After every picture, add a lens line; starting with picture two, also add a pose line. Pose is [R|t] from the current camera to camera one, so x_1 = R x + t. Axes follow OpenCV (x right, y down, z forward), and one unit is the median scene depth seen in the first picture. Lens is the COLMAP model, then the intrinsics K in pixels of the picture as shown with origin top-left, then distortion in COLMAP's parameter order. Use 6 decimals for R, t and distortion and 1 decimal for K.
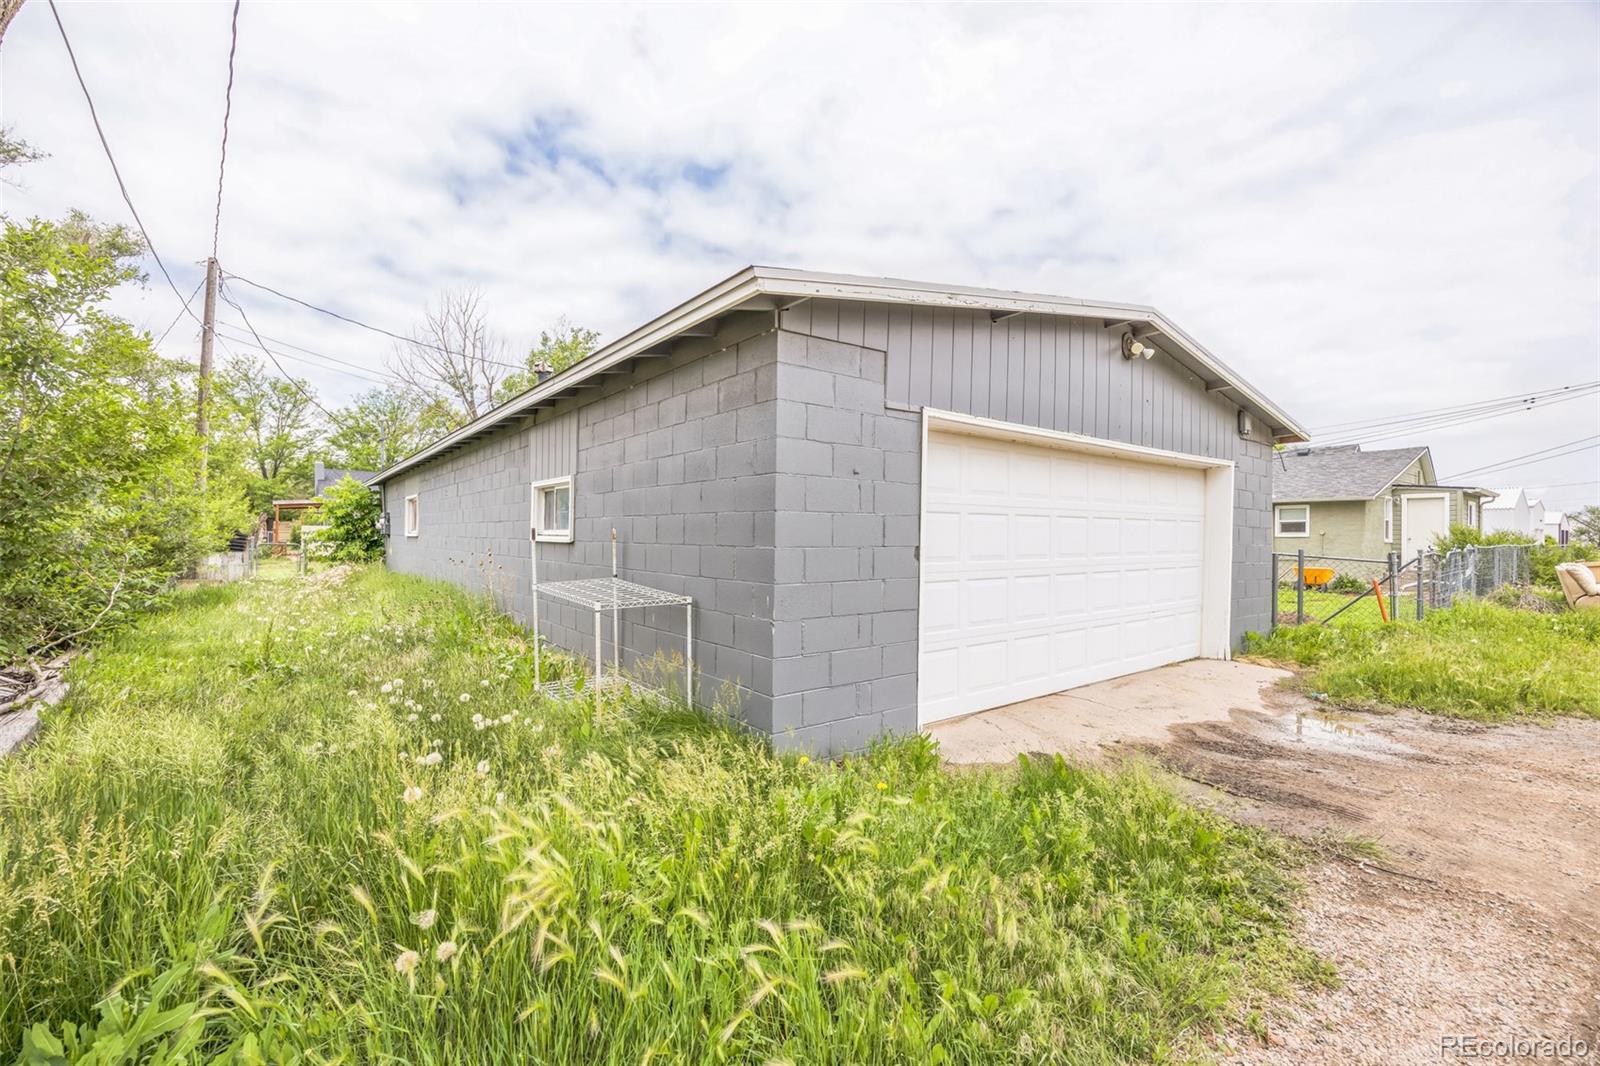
lens RADIAL K [[711.5, 0, 806.8], [0, 711.5, 537.1], [0, 0, 1]] dist [0.001873, 0.000706]
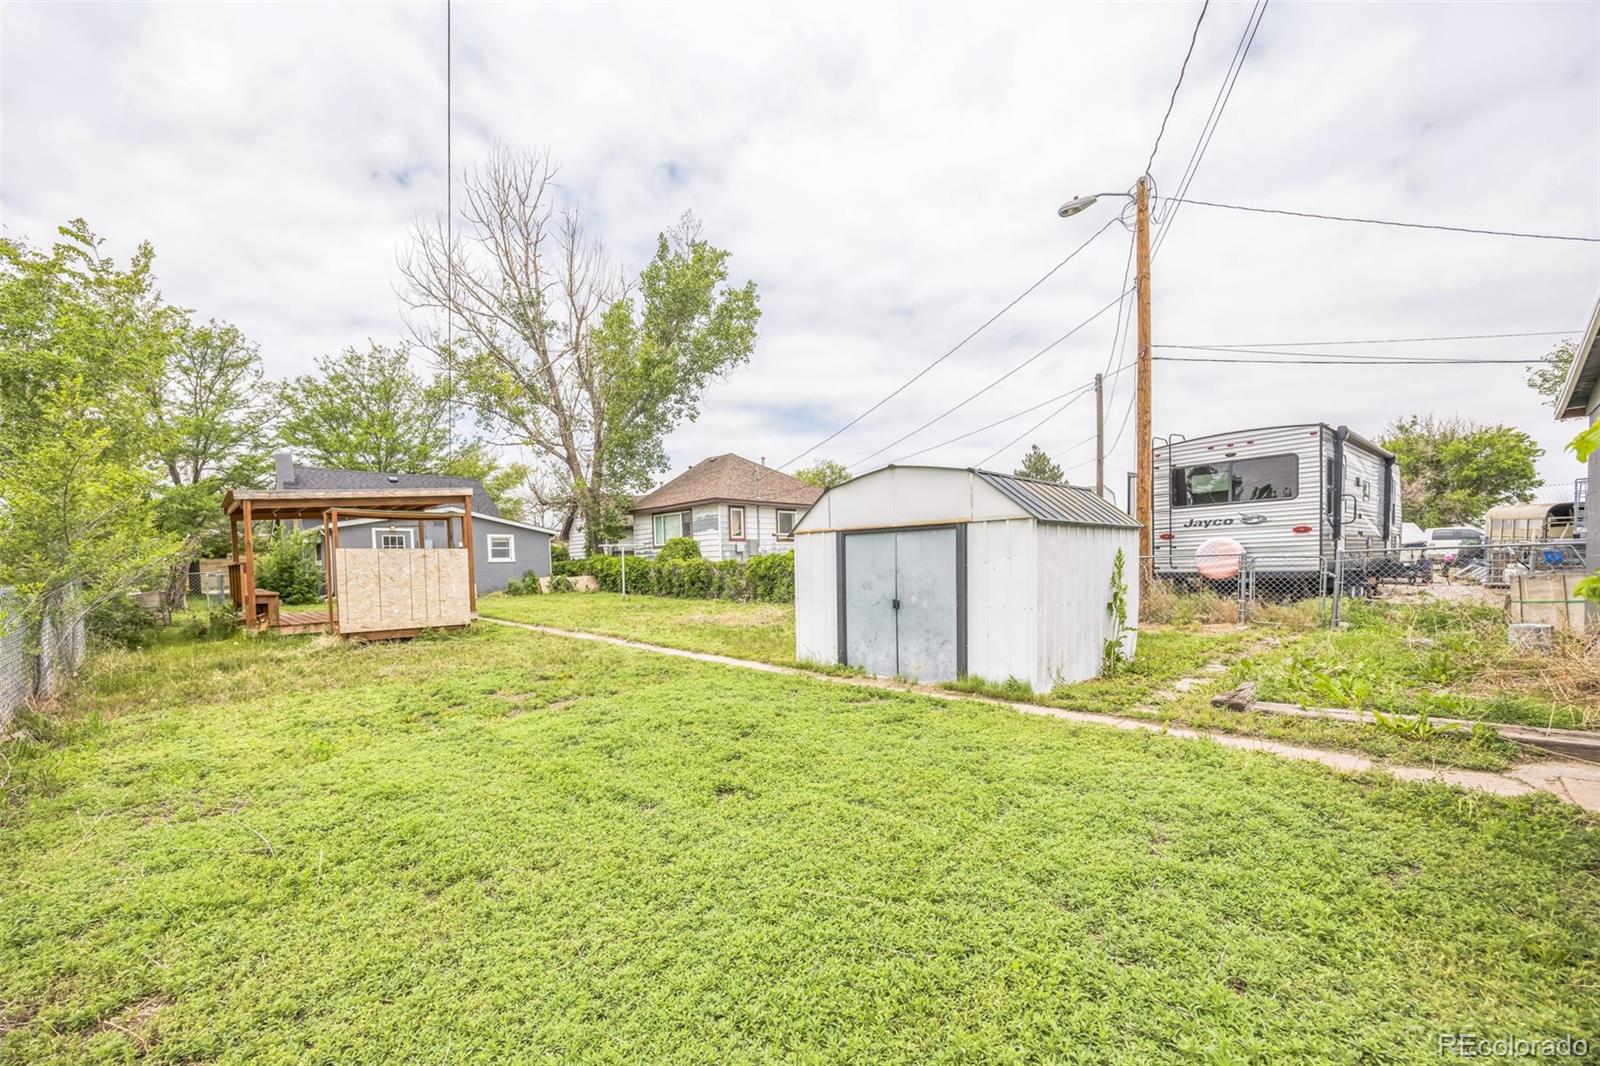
lens RADIAL K [[638.9, 0, 800.3], [0, 638.9, 593.3], [0, 0, 1]] dist [-0.001807, -0.000134]
pose [[0.991046, -0.042849, 0.126460, -0.300461], [0.036268, 0.997888, 0.053897, -0.002927], [-0.128502, -0.048828, 0.990506, 0.379558]]
